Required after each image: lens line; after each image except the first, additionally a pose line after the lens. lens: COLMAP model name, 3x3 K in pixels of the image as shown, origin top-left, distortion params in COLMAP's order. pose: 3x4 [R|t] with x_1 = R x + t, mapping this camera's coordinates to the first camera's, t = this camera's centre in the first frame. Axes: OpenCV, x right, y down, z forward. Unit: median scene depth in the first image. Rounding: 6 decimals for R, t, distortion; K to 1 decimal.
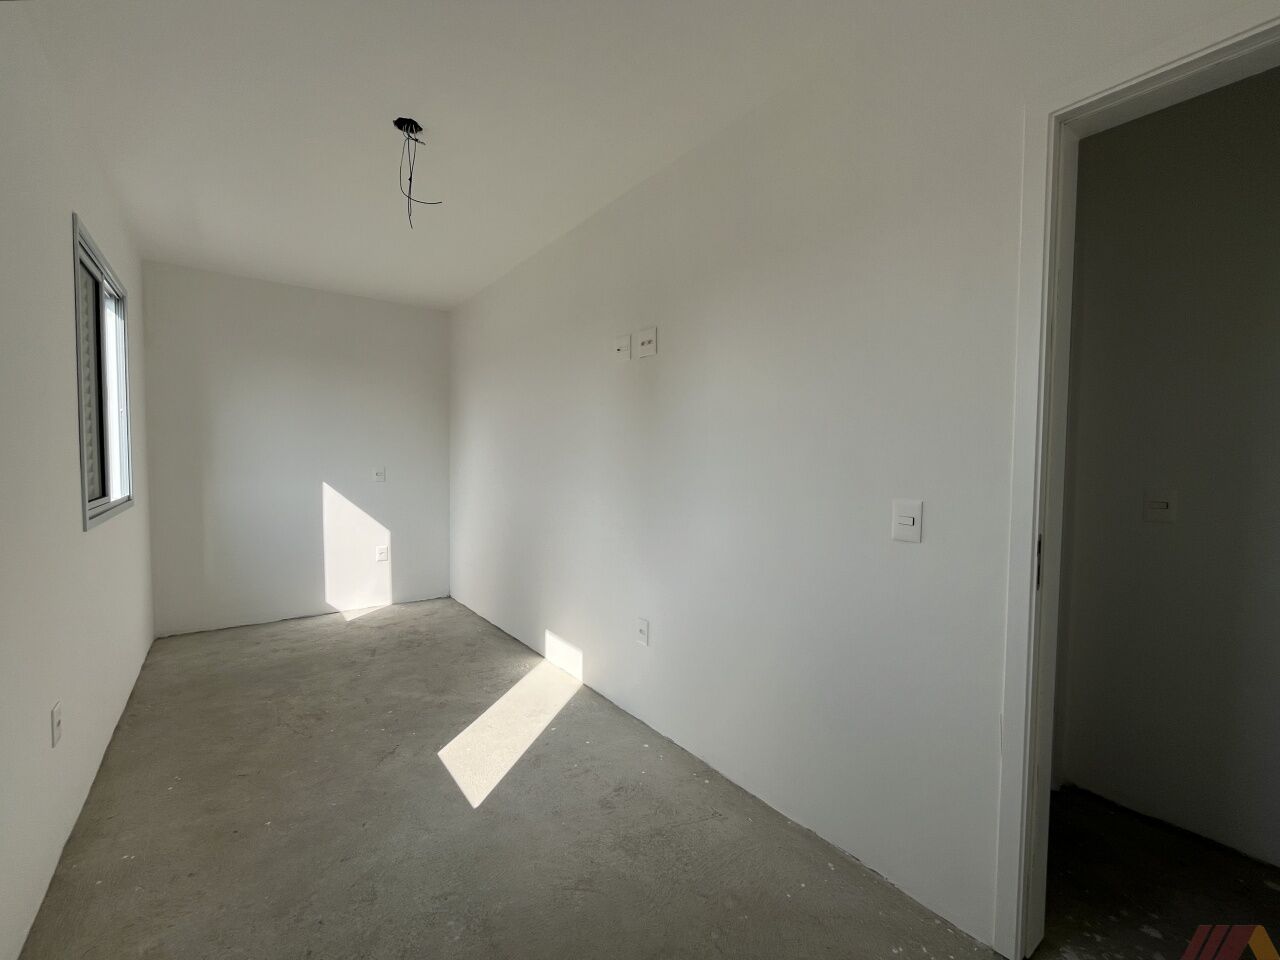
lens RADIAL K [[526.4, 0, 641.2], [0, 526.4, 477.9], [0, 0, 1]] dist [0.000936, 0.000175]
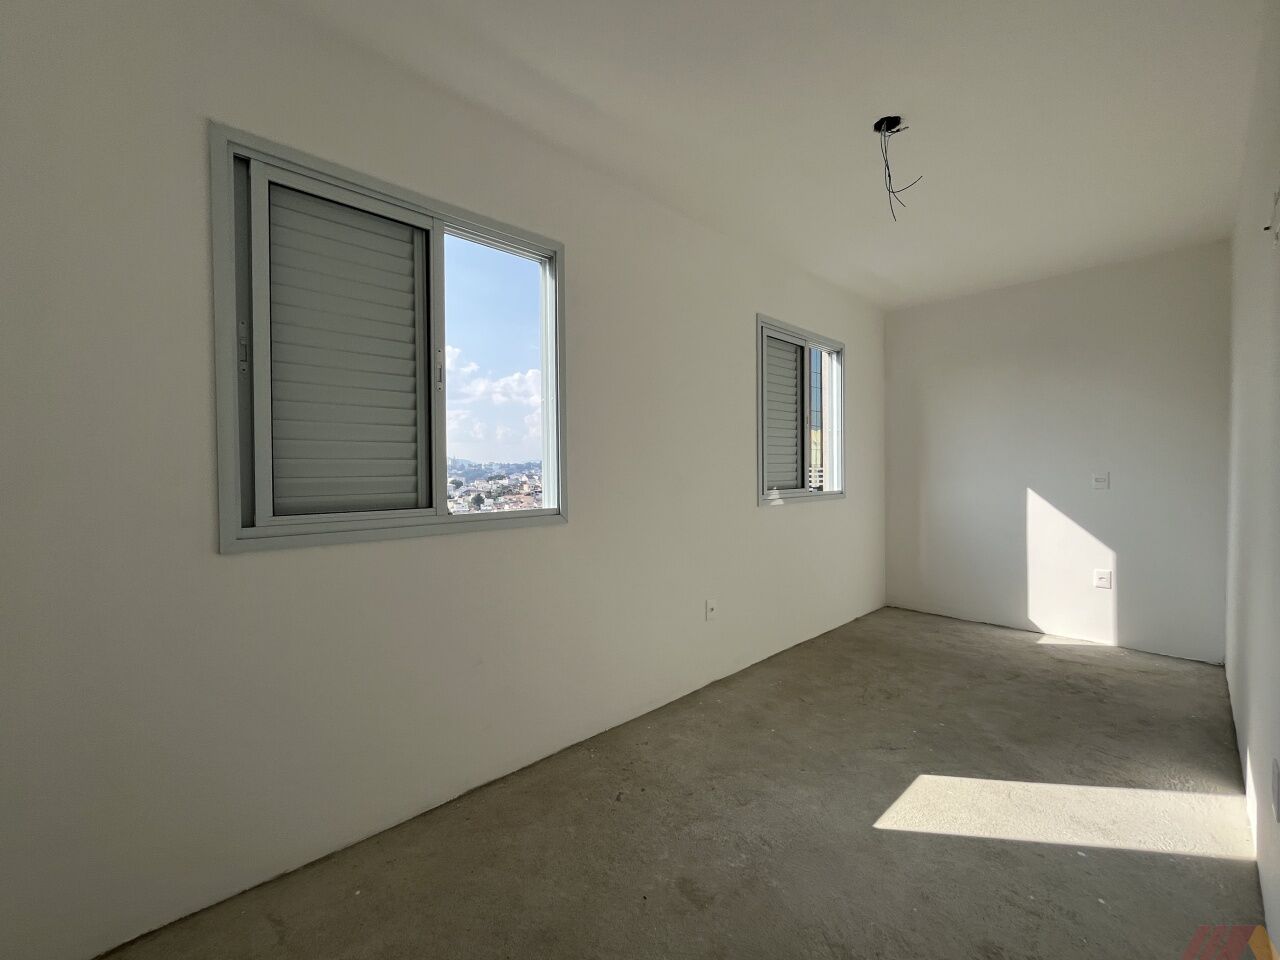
lens RADIAL K [[538.9, 0, 640.0], [0, 538.9, 480.0], [0, 0, 1]] dist [0.001290, 0.000185]
pose [[0.115935, 0.004310, -0.993247, 0.327472], [-0.029728, 0.999558, 0.000867, 0.018069], [0.992812, 0.029427, 0.116012, 0.266783]]
